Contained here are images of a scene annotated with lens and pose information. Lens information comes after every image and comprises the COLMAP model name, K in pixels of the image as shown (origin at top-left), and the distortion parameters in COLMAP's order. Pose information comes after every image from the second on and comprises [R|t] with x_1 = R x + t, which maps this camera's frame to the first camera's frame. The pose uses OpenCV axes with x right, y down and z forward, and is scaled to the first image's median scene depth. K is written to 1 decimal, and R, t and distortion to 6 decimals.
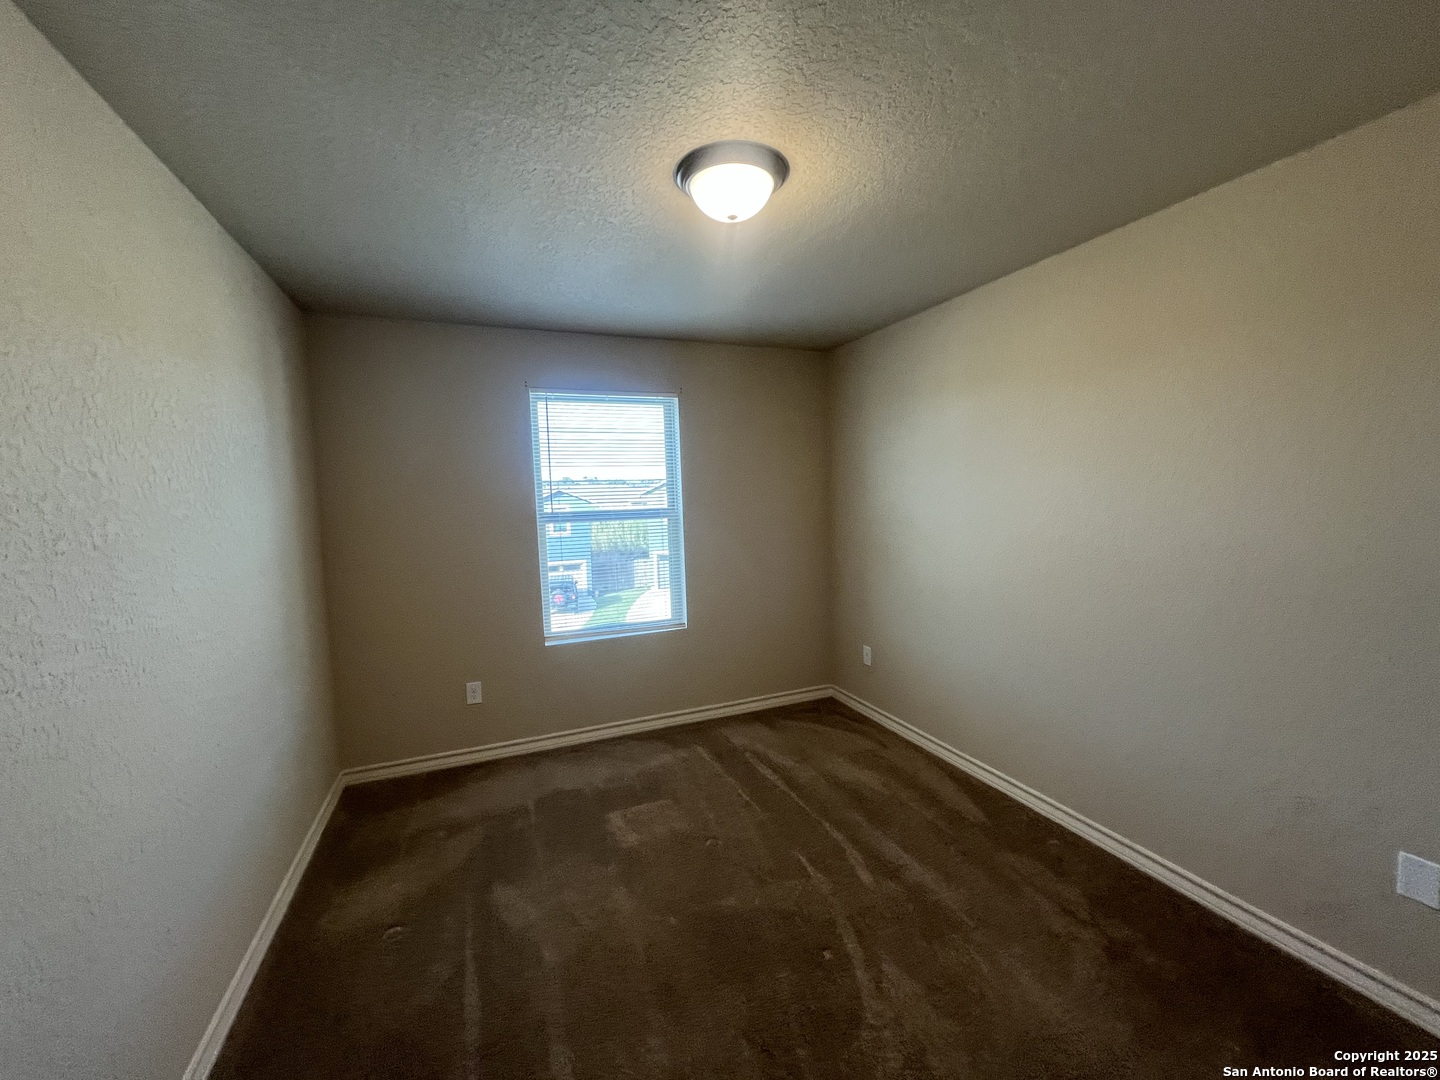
lens RADIAL K [[578.3, 0, 720.5], [0, 578.3, 536.2], [0, 0, 1]] dist [-0.002302, 0.000213]
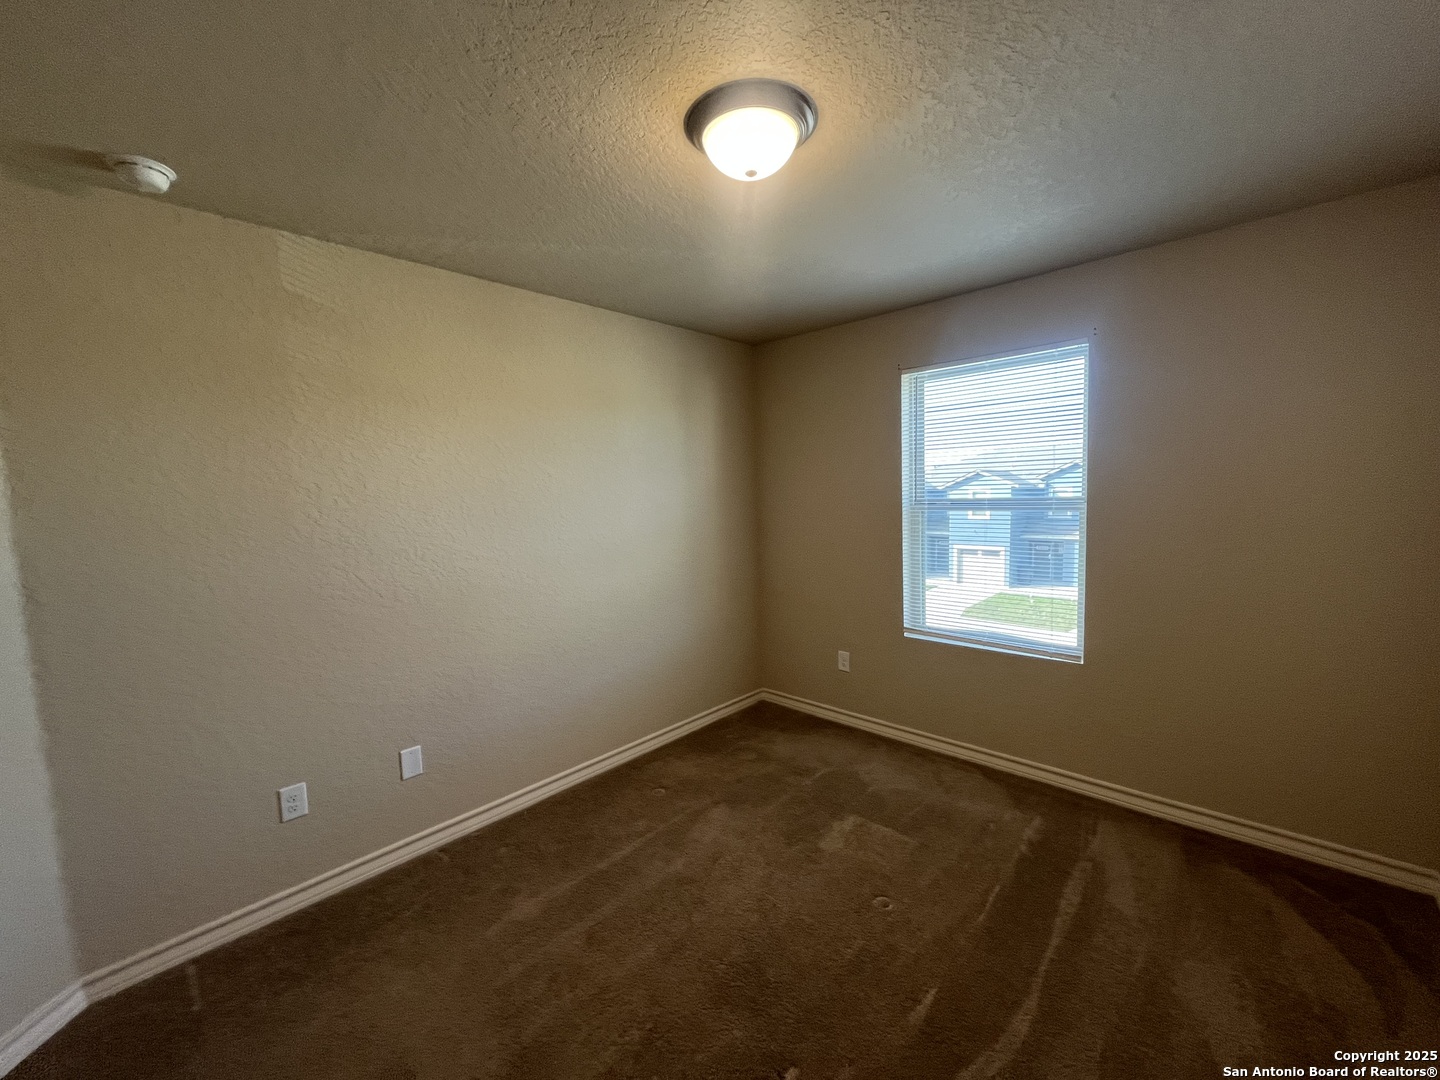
lens RADIAL K [[578.3, 0, 721.6], [0, 578.3, 540.2], [0, 0, 1]] dist [-0.002302, 0.000213]
pose [[0.406503, 0.092869, -0.908917, 0.453273], [-0.046516, 0.995634, 0.080925, -0.037145], [0.912465, 0.009383, 0.409048, 0.328431]]
